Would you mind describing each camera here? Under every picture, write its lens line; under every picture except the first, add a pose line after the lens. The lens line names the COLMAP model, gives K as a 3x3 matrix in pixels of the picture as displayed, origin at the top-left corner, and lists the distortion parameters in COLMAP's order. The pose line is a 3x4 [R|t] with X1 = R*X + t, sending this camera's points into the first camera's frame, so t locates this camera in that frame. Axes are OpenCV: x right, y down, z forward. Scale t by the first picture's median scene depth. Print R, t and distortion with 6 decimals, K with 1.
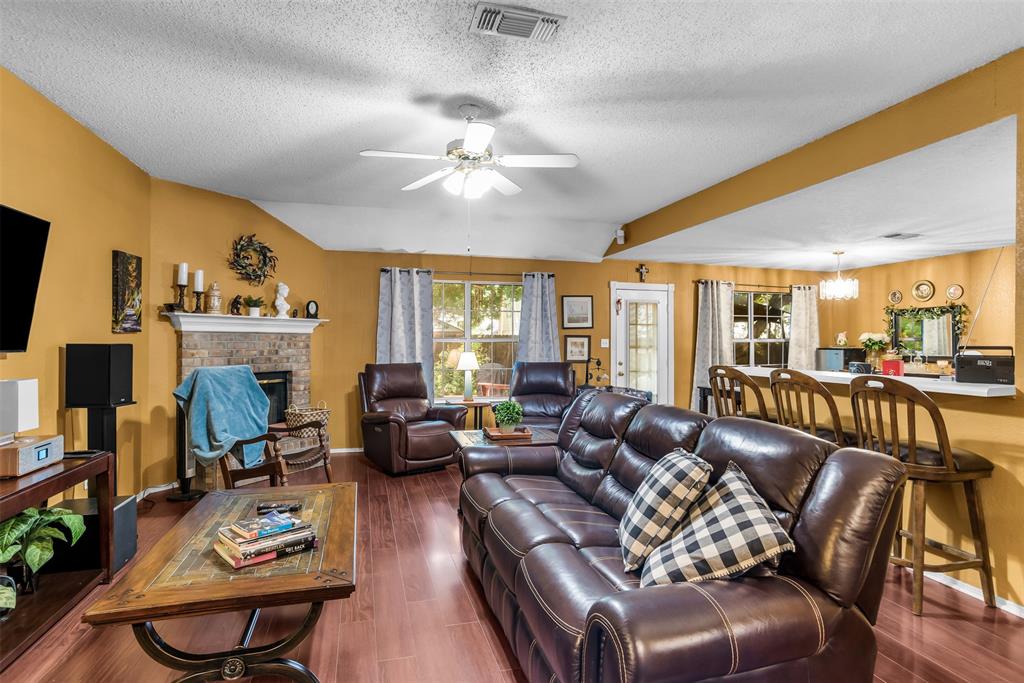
lens RADIAL K [[531.1, 0, 512.3], [0, 531.1, 334.4], [0, 0, 1]] dist [-0.059159, 0.021642]
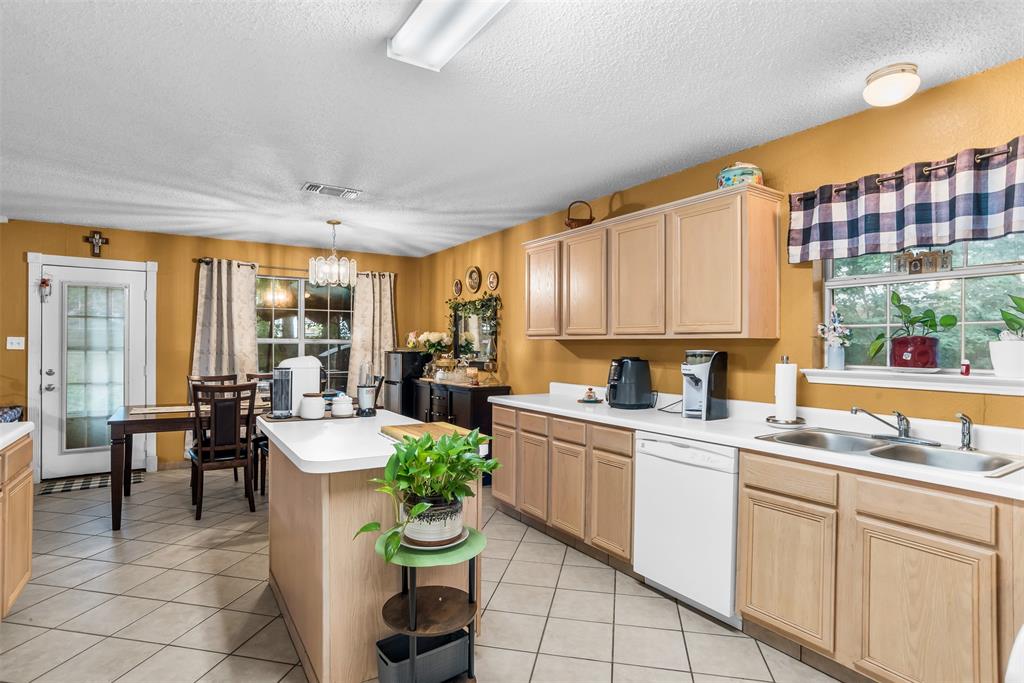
lens RADIAL K [[531.1, 0, 513.2], [0, 531.1, 343.9], [0, 0, 1]] dist [-0.059159, 0.021642]
pose [[0.957180, 0.003799, 0.289468, 0.730297], [-0.007484, 0.999904, 0.011624, 0.006044], [-0.289397, -0.013293, 0.957117, 0.227412]]
